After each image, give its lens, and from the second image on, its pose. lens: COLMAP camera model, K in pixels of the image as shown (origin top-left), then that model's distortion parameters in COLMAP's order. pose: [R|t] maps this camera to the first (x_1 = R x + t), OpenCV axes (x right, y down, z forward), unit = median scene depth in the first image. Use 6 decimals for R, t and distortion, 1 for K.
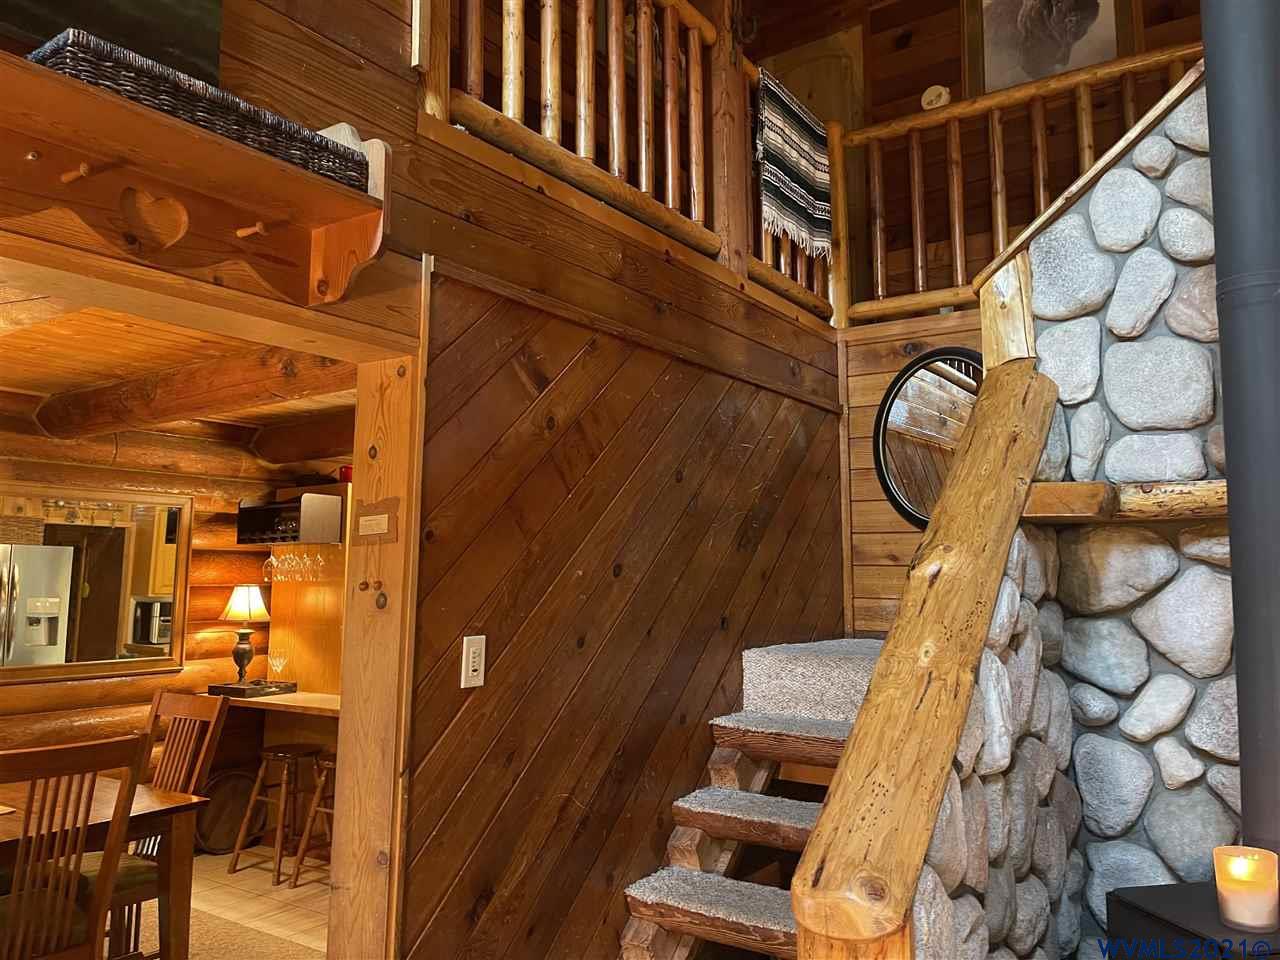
lens RADIAL K [[961.3, 0, 637.2], [0, 961.3, 482.3], [0, 0, 1]] dist [0.104381, -0.140366]
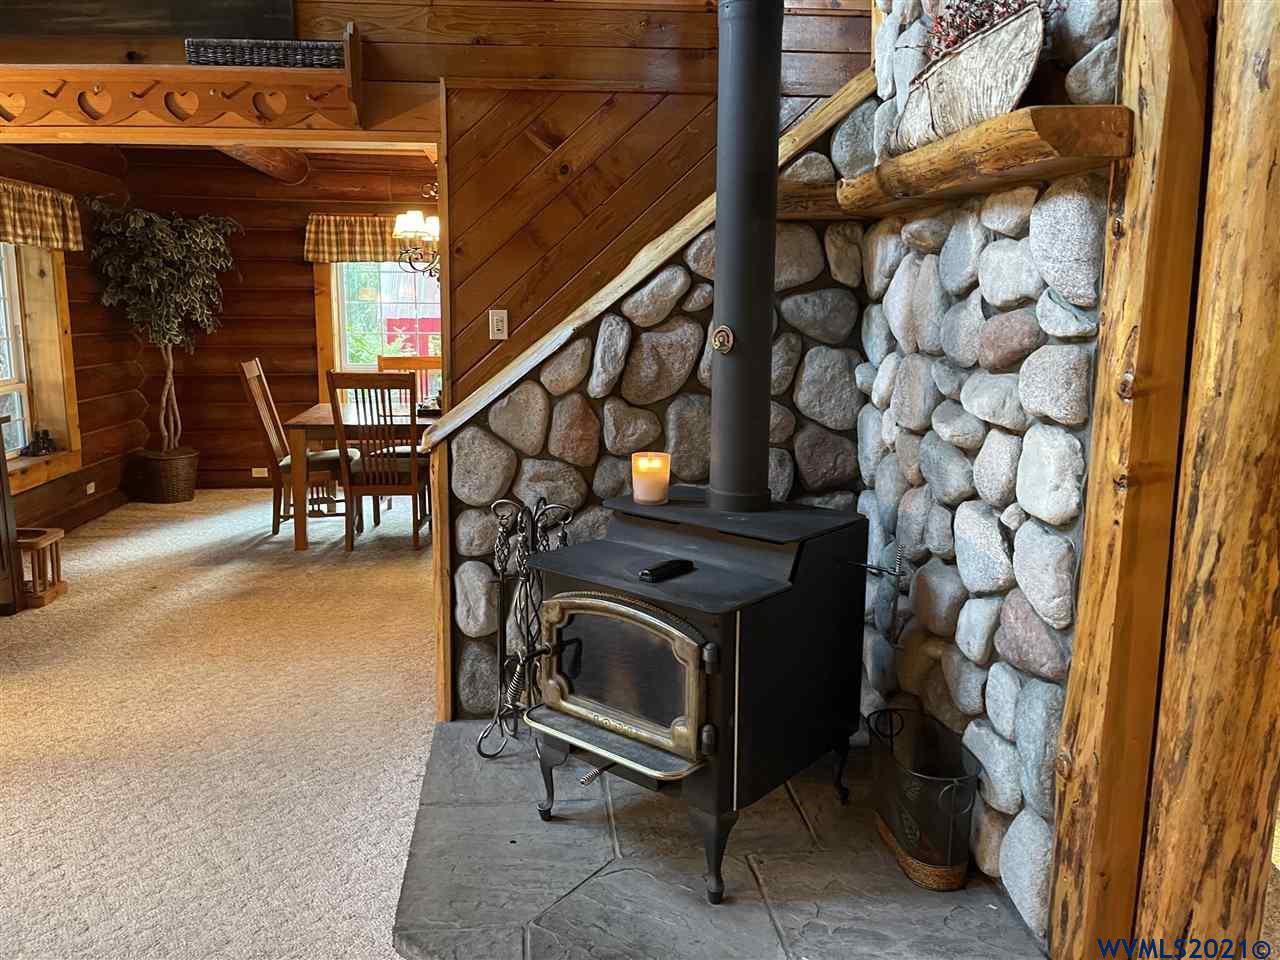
lens RADIAL K [[952.3, 0, 639.1], [0, 952.3, 452.9], [0, 0, 1]] dist [0.043415, -0.000366]
pose [[0.659271, 0.122203, -0.741909, 1.167505], [0.073343, 0.971548, 0.225202, 0.040279], [0.748320, -0.202883, 0.631550, 0.071591]]
